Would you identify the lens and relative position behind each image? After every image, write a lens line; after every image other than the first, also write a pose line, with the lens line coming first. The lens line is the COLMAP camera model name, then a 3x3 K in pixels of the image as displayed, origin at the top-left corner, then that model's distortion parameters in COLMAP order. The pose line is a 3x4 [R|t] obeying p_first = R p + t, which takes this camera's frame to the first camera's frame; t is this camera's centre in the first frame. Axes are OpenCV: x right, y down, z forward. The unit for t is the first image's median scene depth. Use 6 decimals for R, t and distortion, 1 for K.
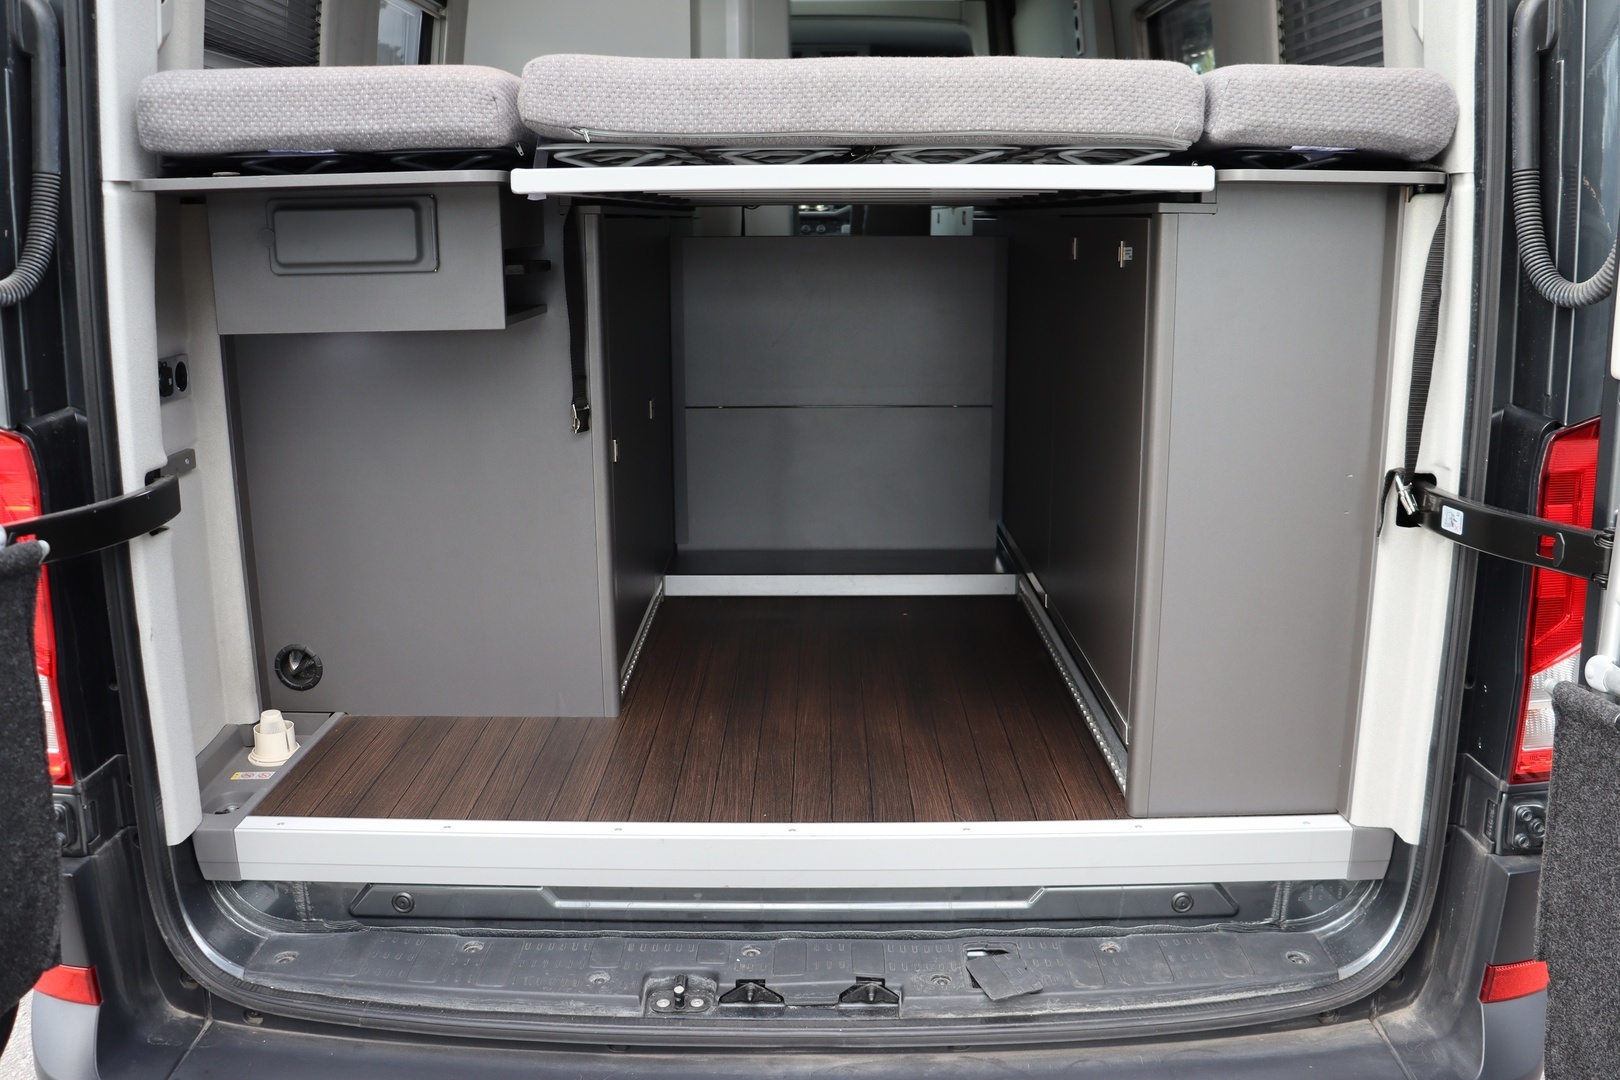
lens RADIAL K [[1331.4, 0, 818.3], [0, 1331.4, 519.9], [0, 0, 1]] dist [-0.178988, 0.164750]
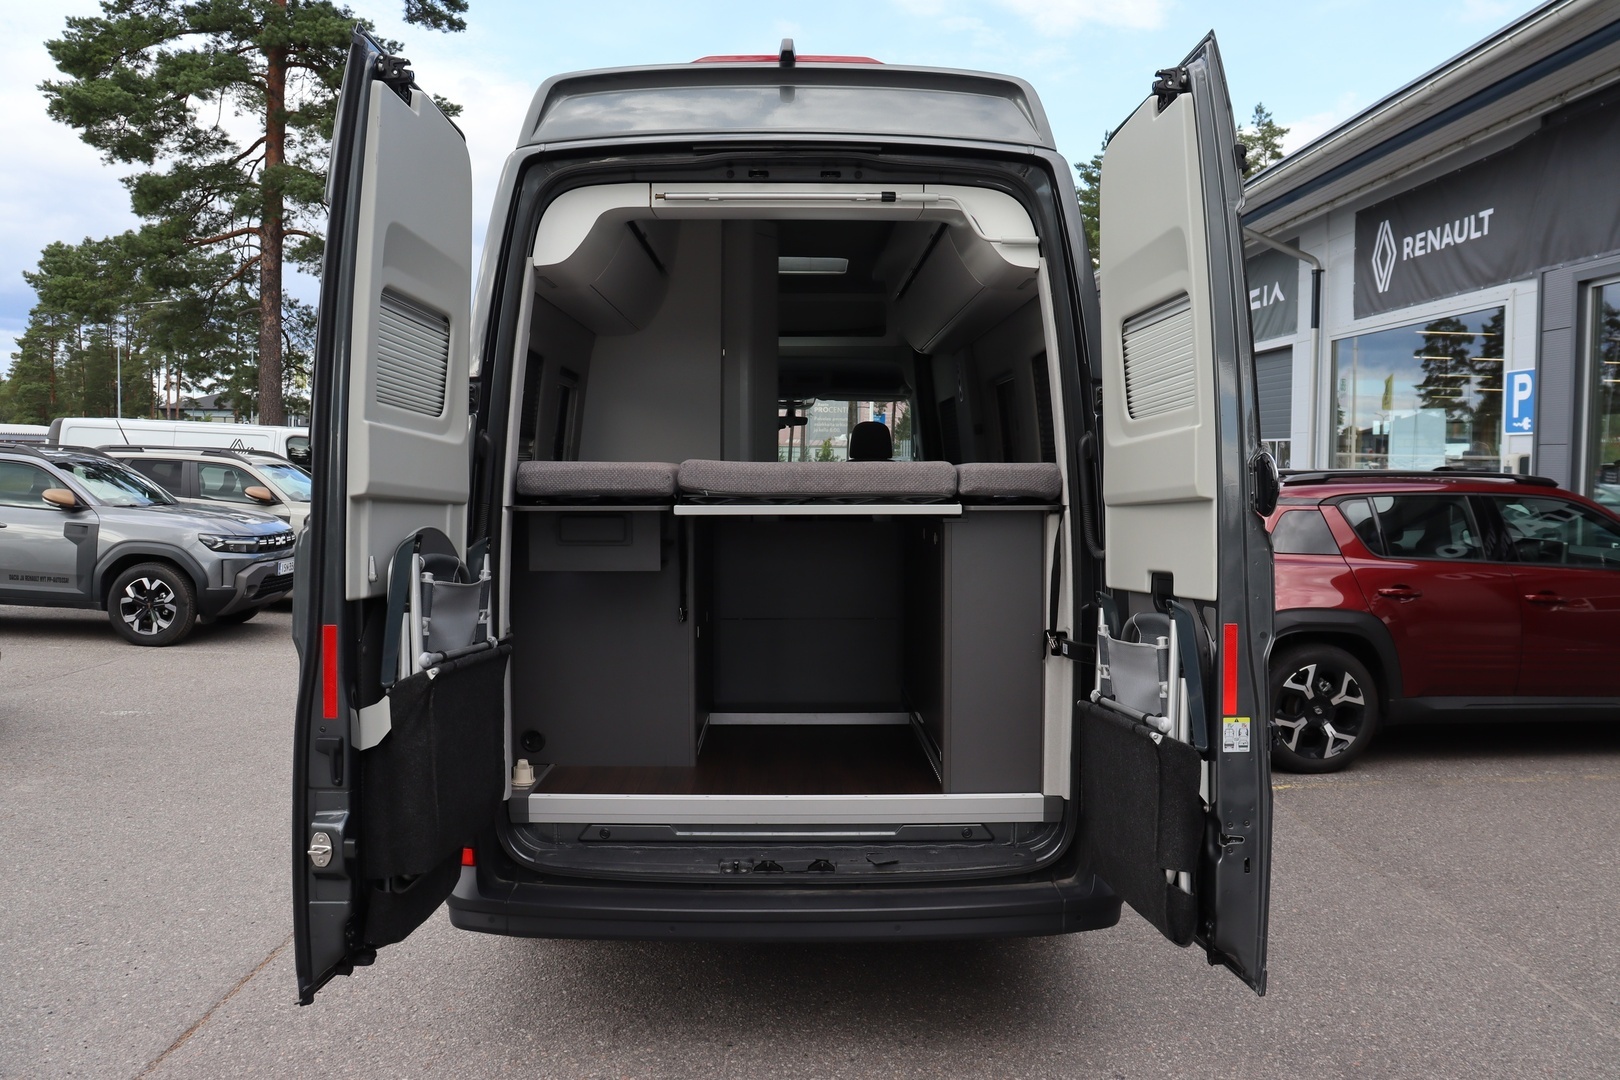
lens RADIAL K [[1331.4, 0, 818.3], [0, 1331.4, 519.9], [0, 0, 1]] dist [-0.178988, 0.164750]
pose [[0.999725, 0.003705, 0.023142, -0.020254], [0.000738, 0.981960, -0.189086, 0.206328], [-0.023425, 0.189051, 0.981688, -1.299910]]
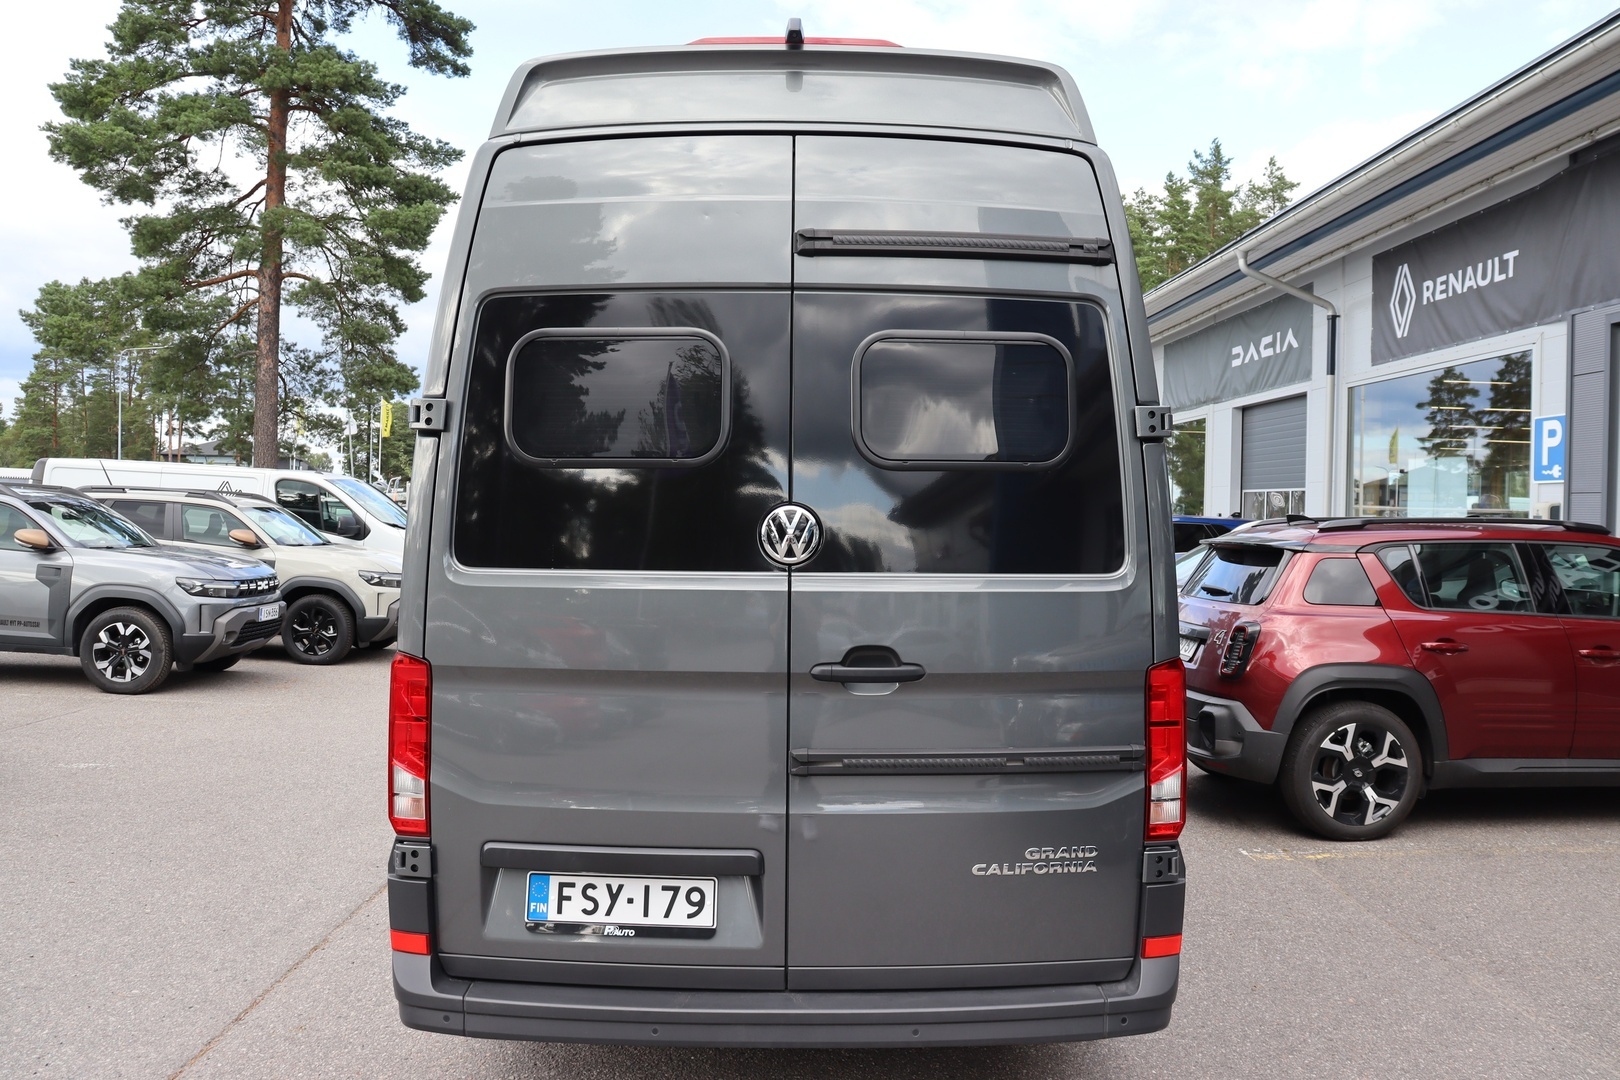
lens RADIAL K [[1331.4, 0, 818.3], [0, 1331.4, 519.9], [0, 0, 1]] dist [-0.178988, 0.164750]
pose [[0.999707, 0.010821, 0.021650, -0.022302], [-0.005624, 0.973864, -0.227063, 0.171368], [-0.023541, 0.226875, 0.973639, -1.042864]]
